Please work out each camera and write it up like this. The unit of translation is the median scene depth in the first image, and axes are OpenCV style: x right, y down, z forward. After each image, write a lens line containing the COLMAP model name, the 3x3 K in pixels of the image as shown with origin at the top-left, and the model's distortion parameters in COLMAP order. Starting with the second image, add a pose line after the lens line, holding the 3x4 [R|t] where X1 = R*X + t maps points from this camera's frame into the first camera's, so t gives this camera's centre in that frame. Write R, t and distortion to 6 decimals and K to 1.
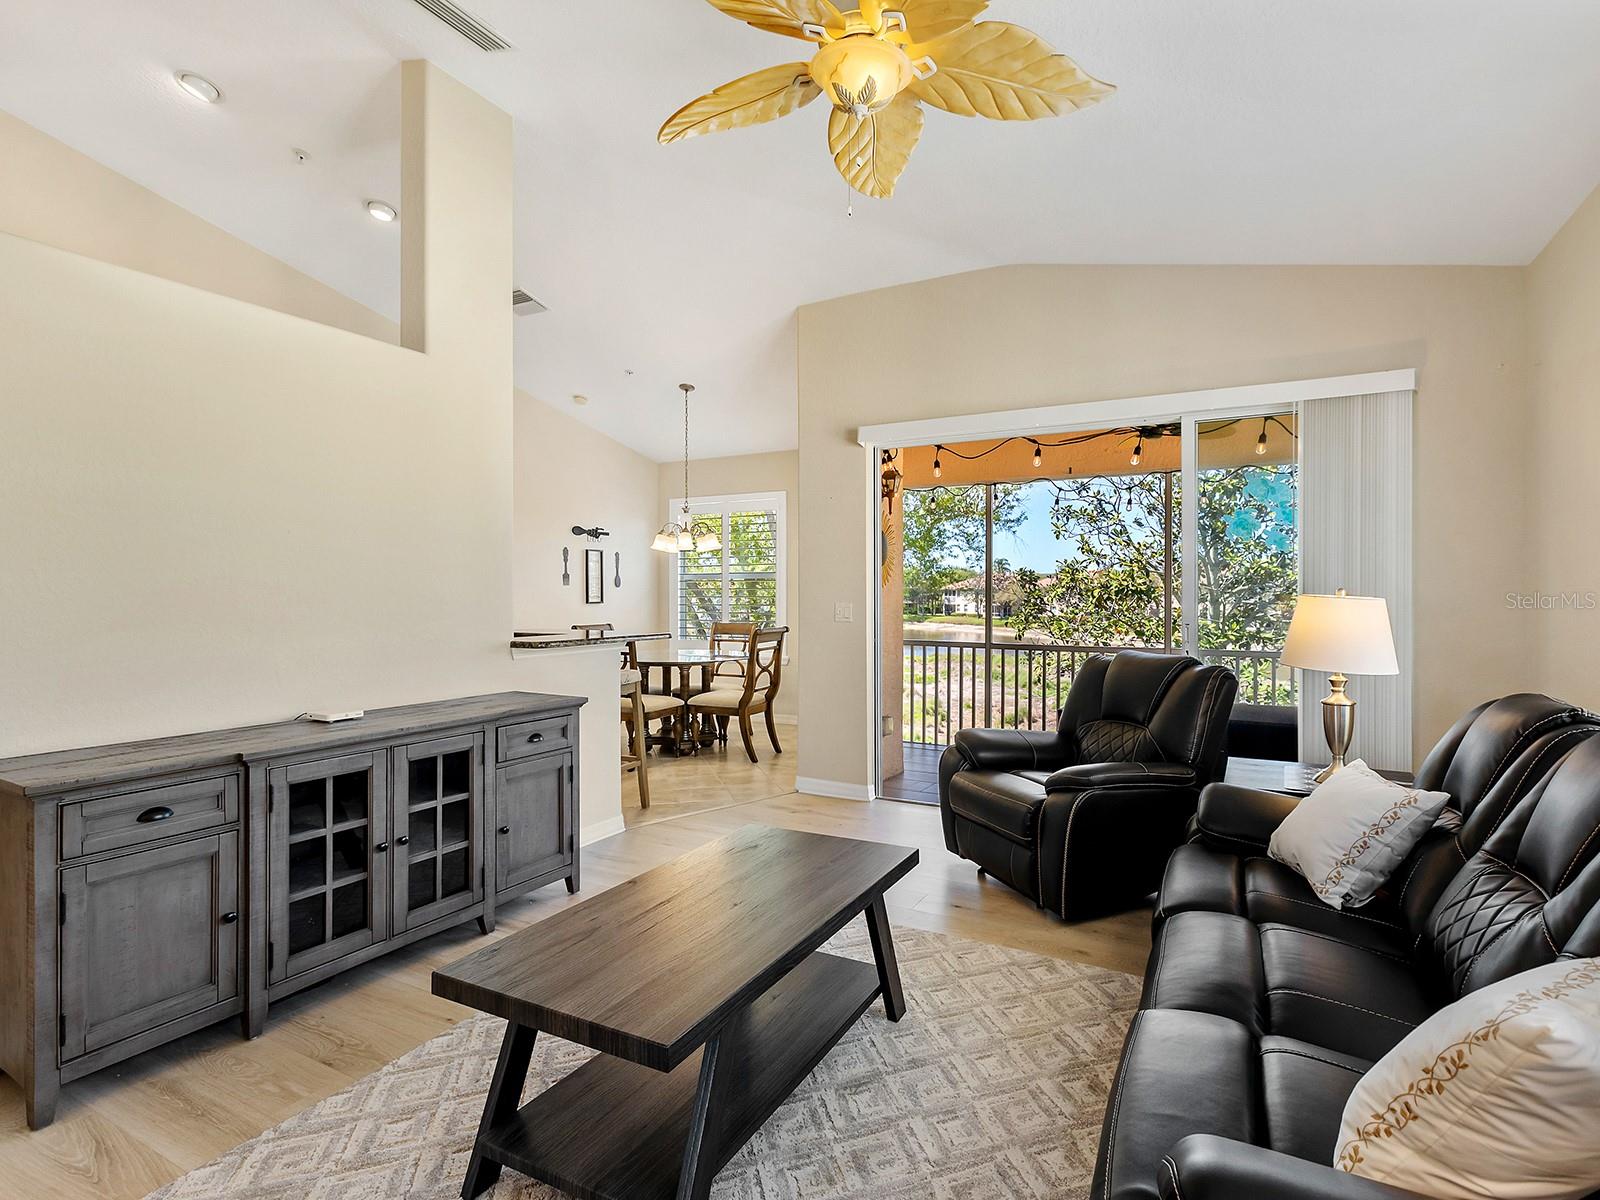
lens RADIAL K [[809.0, 0, 802.3], [0, 809.0, 593.6], [0, 0, 1]] dist [0.002771, -0.001121]
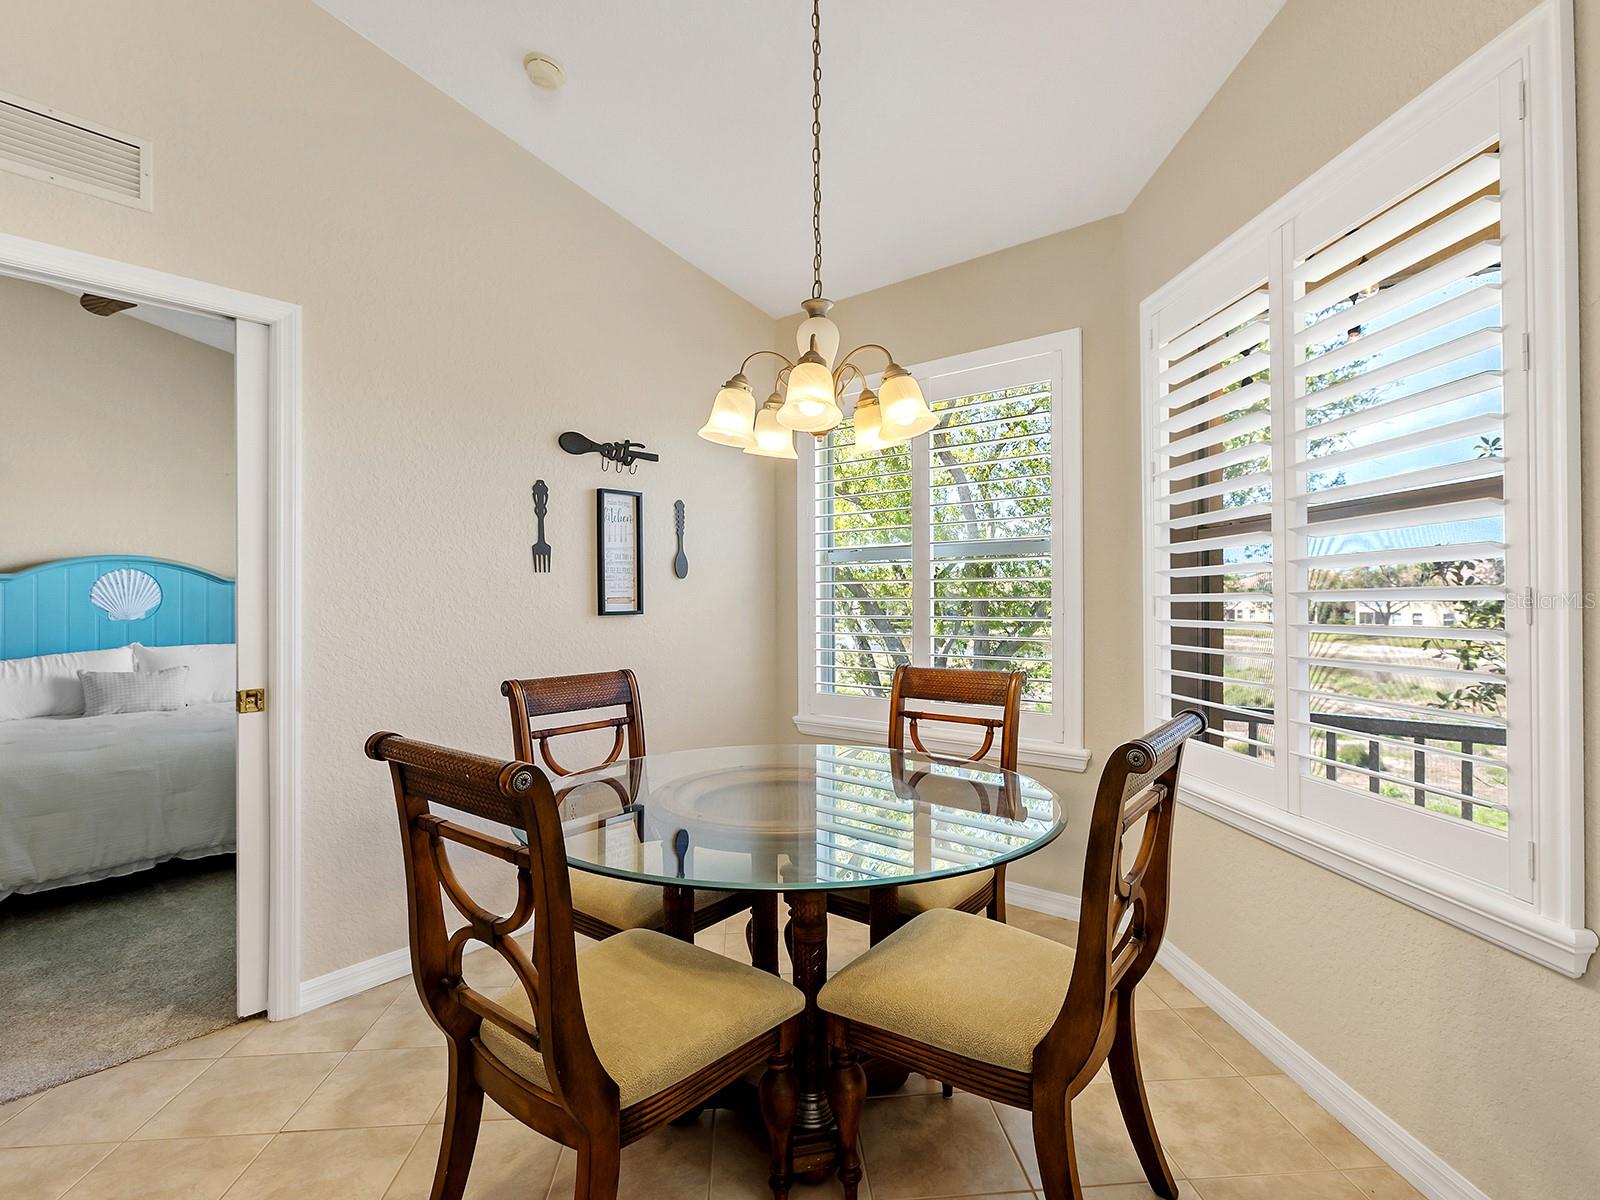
lens RADIAL K [[809.0, 0, 802.3], [0, 809.0, 593.6], [0, 0, 1]] dist [0.002771, -0.001121]
pose [[0.980602, -0.002807, -0.195987, -0.077591], [0.002069, 0.999990, -0.003972, 0.002721], [0.195996, 0.003489, 0.980598, 0.603765]]
